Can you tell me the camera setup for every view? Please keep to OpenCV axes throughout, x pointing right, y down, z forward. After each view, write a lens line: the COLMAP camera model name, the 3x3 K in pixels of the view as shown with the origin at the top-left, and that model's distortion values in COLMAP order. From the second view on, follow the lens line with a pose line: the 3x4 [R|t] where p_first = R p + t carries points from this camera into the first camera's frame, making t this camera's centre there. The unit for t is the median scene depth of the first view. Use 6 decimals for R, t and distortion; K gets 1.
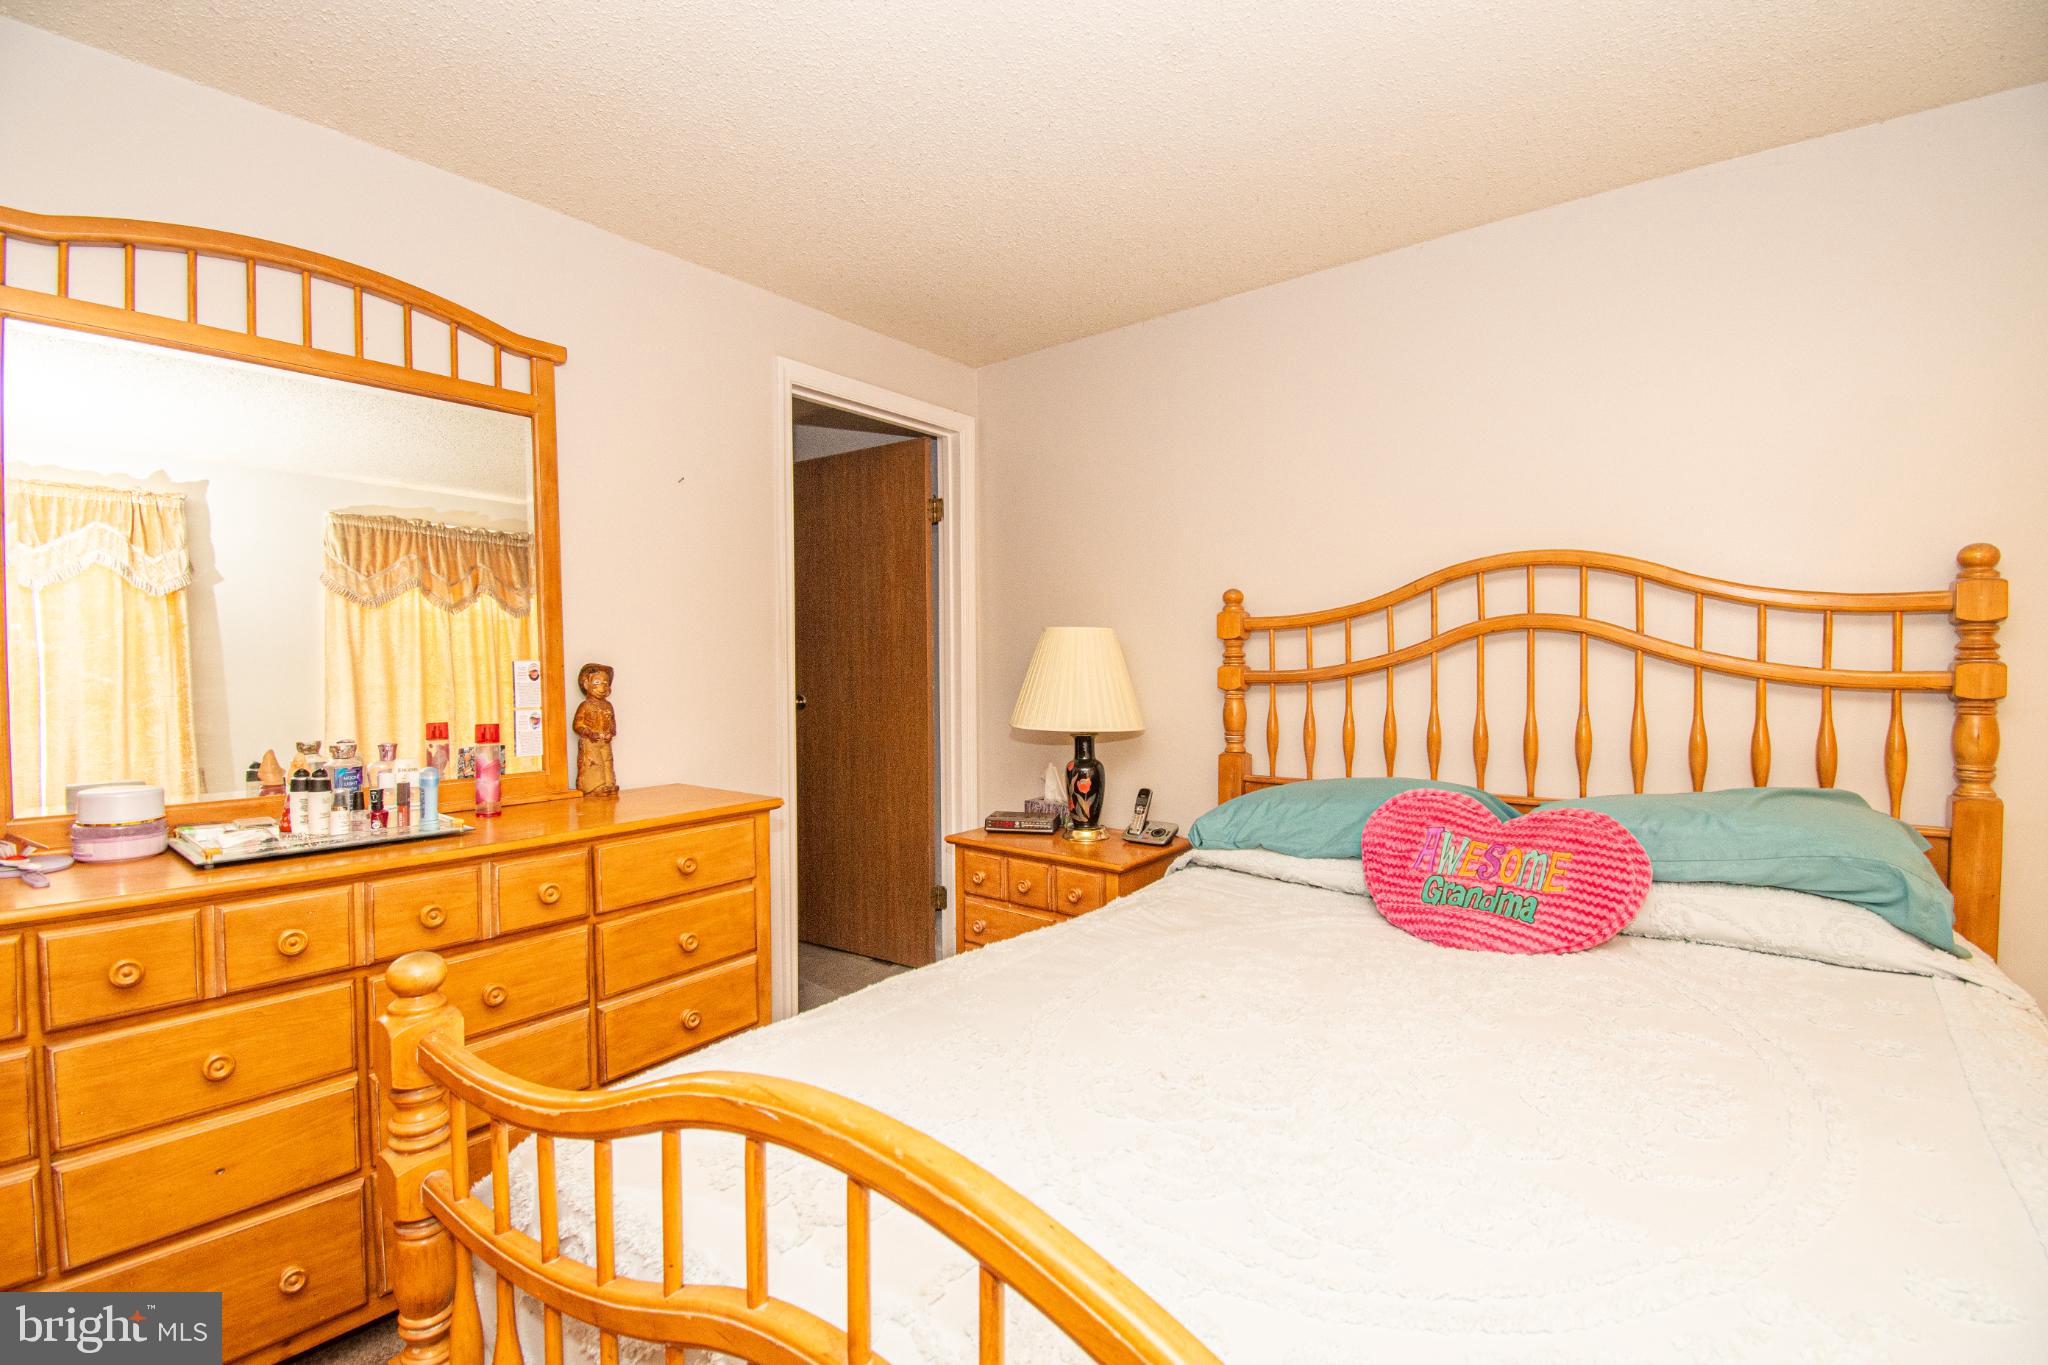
lens RADIAL K [[903.0, 0, 1024.0], [0, 903.0, 682.5], [0, 0, 1]] dist [0.009461, -0.004263]
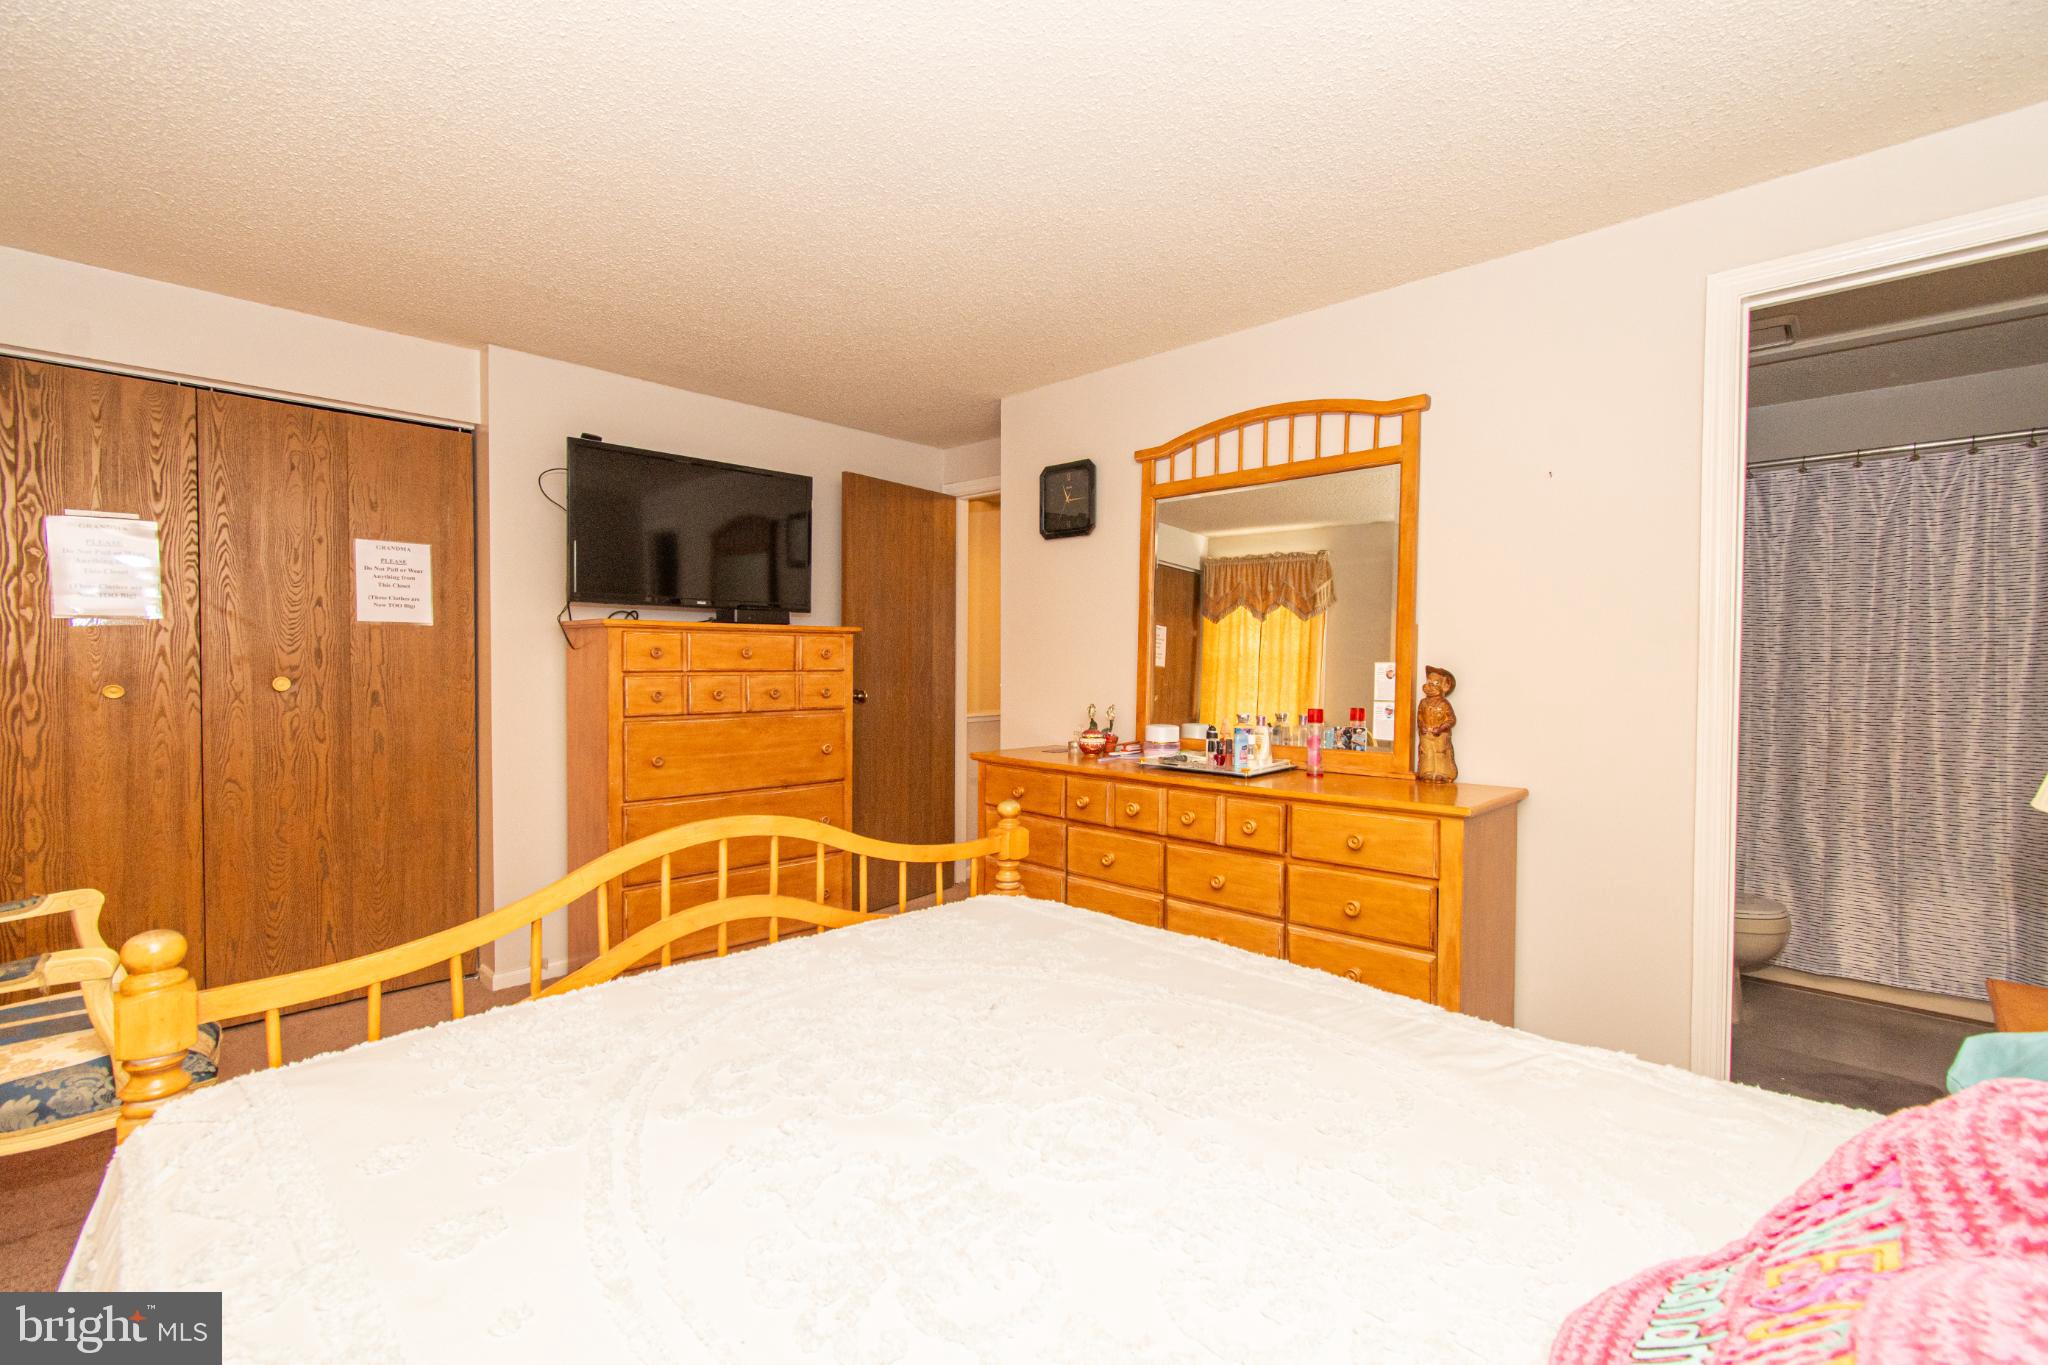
lens RADIAL K [[903.0, 0, 1024.0], [0, 903.0, 682.5], [0, 0, 1]] dist [0.009461, -0.004263]
pose [[-0.059587, 0.022204, -0.997976, 0.577857], [-0.034905, 0.999095, 0.024313, -0.008029], [0.997613, 0.036283, -0.058758, 0.472070]]
